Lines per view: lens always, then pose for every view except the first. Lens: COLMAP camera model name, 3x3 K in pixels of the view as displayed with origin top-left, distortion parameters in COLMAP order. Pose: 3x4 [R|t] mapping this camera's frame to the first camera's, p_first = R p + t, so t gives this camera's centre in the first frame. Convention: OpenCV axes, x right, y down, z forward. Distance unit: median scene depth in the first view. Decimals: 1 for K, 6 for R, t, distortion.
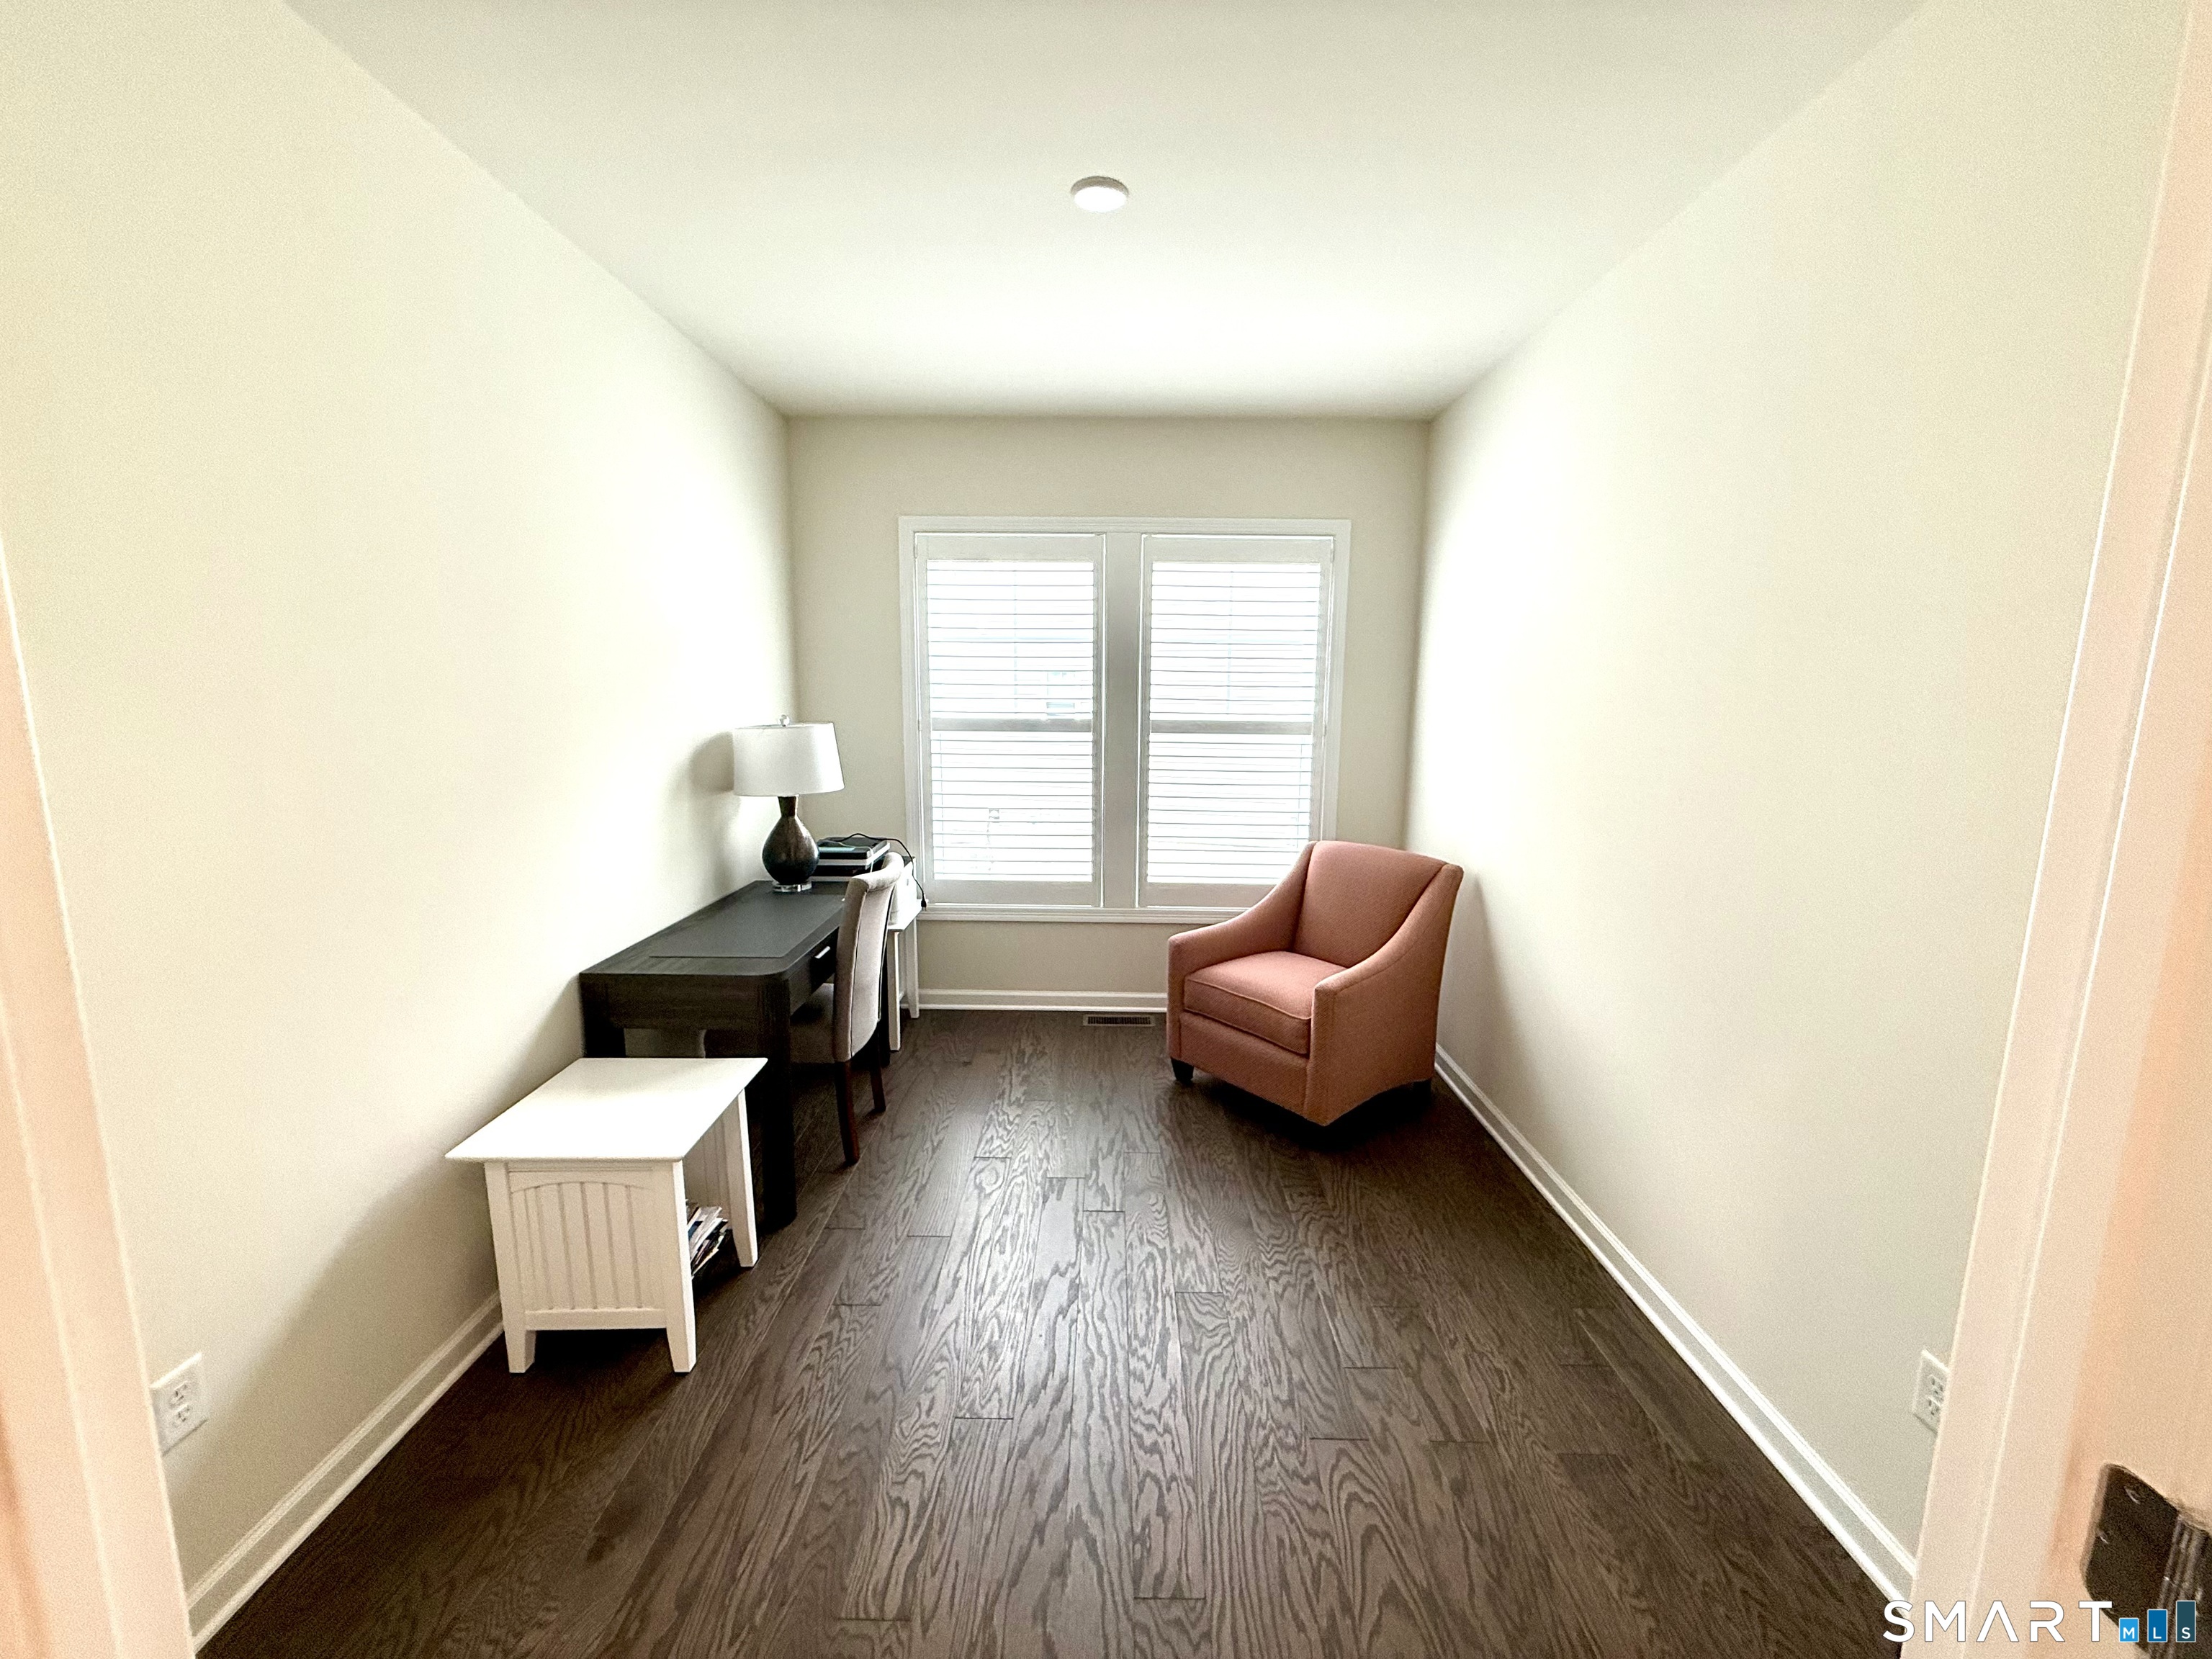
lens RADIAL K [[882.2, 0, 1101.9], [0, 882.2, 830.0], [0, 0, 1]] dist [-0.001525, -0.000195]
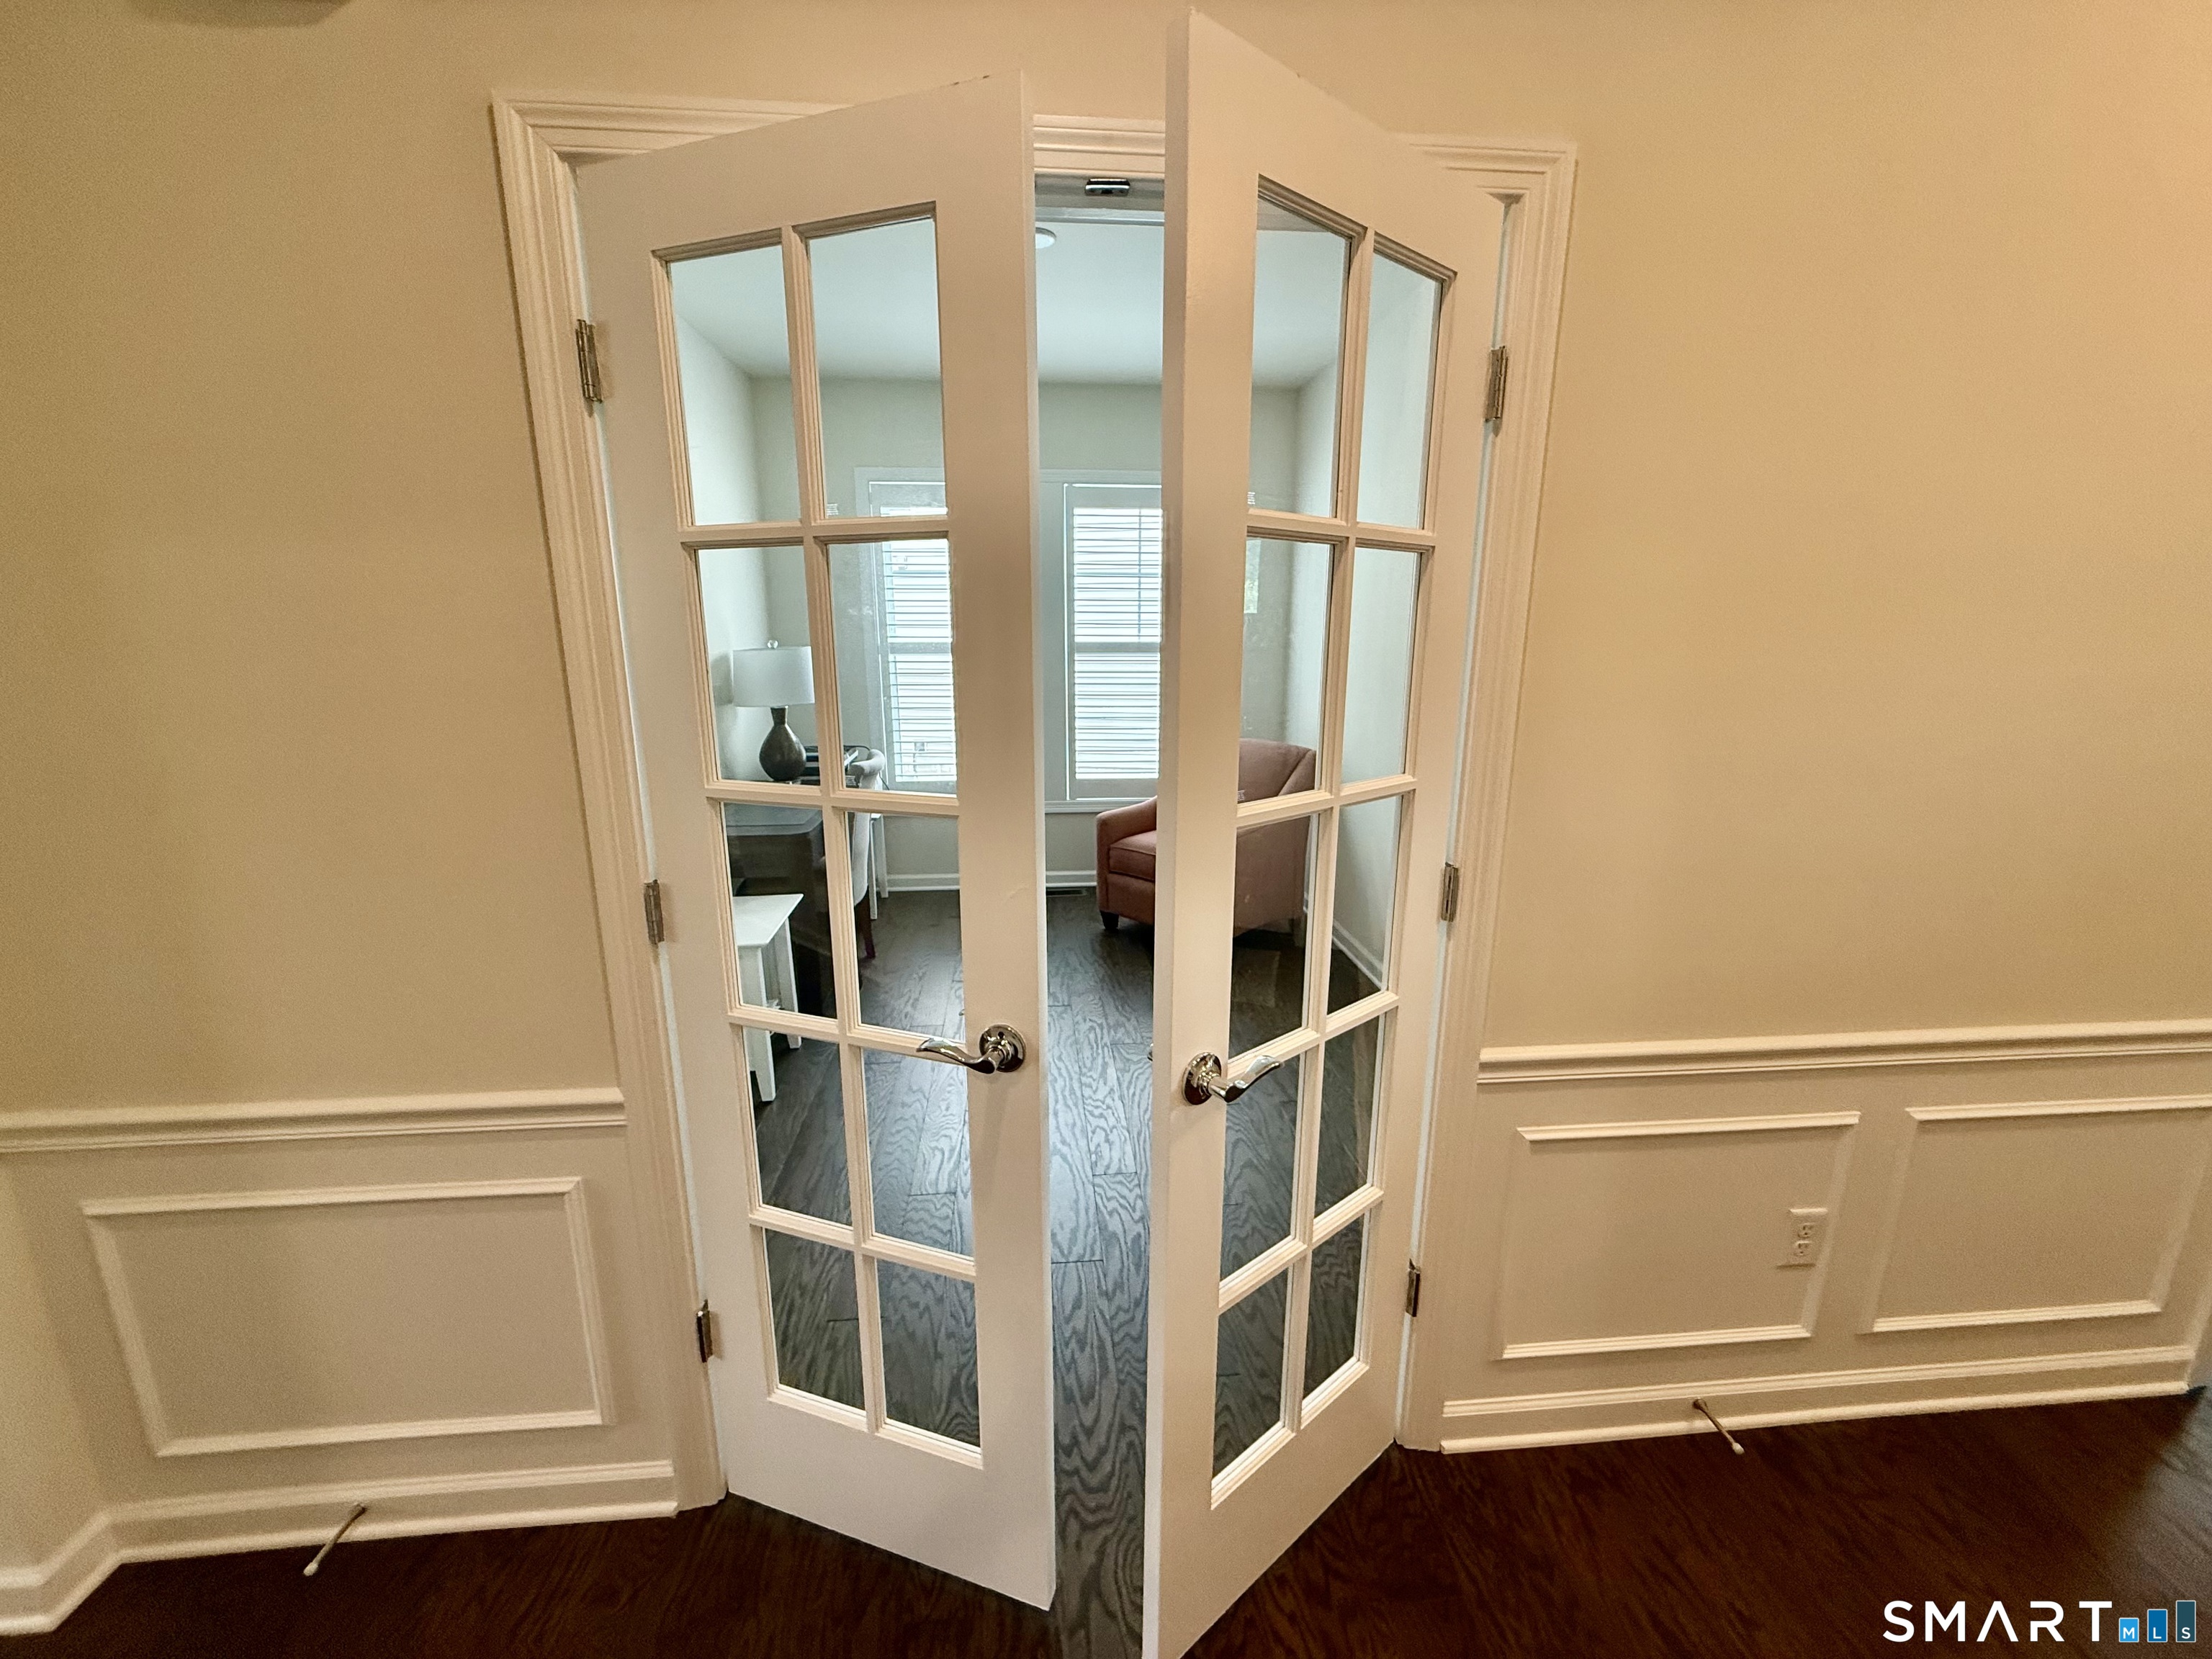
lens RADIAL K [[882.2, 0, 1106.2], [0, 882.2, 832.1], [0, 0, 1]] dist [-0.001525, -0.000195]
pose [[0.994748, -0.034634, 0.096315, -0.040473], [0.027623, 0.996936, 0.073188, 0.068578], [-0.098554, -0.070143, 0.992657, -0.315202]]
